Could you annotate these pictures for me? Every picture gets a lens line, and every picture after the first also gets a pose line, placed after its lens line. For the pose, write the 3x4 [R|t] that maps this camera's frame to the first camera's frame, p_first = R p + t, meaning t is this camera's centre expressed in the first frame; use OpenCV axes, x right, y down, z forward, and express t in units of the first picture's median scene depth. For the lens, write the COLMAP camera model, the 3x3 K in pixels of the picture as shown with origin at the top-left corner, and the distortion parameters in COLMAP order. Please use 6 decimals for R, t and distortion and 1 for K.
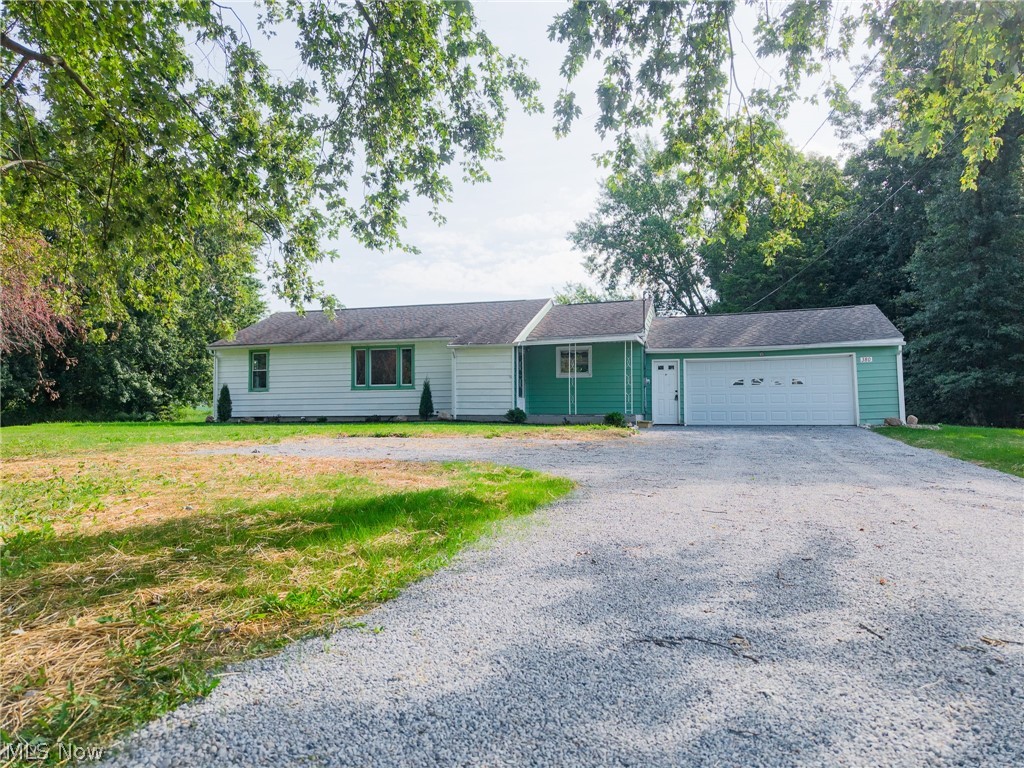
lens RADIAL K [[672.7, 0, 510.1], [0, 672.7, 392.7], [0, 0, 1]] dist [0.004002, -0.007547]
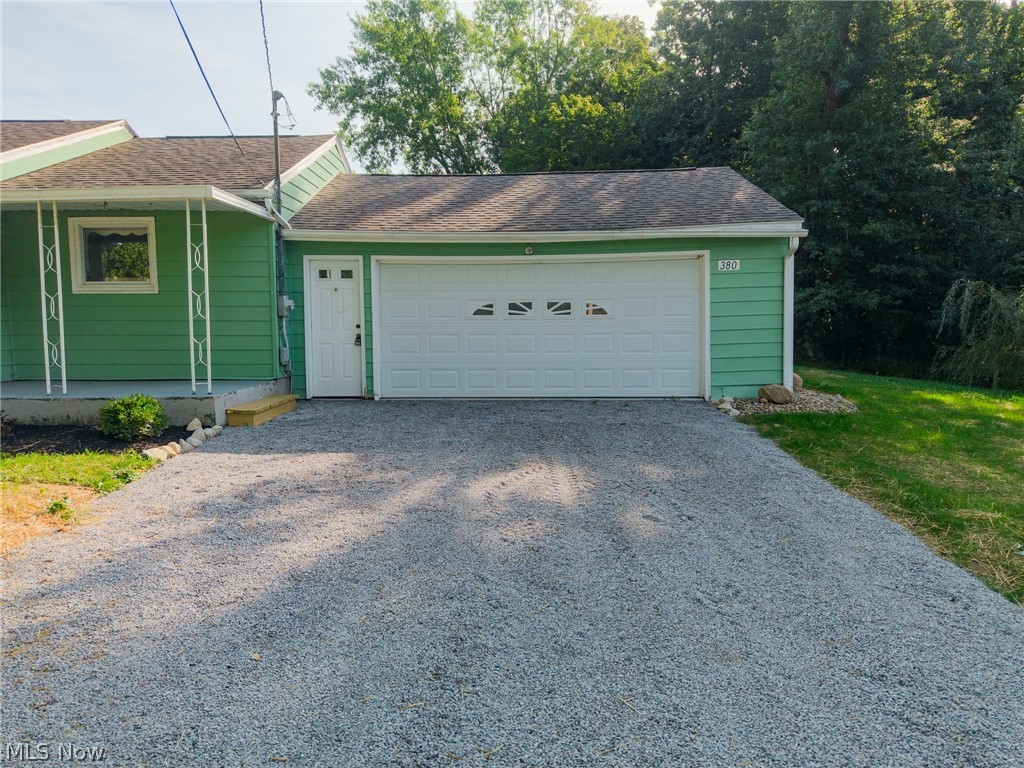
lens RADIAL K [[672.7, 0, 516.4], [0, 672.7, 379.4], [0, 0, 1]] dist [0.004002, -0.007547]
pose [[0.957526, -0.025419, 0.287223, 0.177258], [-0.009557, 0.992762, 0.119718, -0.018203], [-0.288188, -0.117378, 0.950353, 0.424381]]
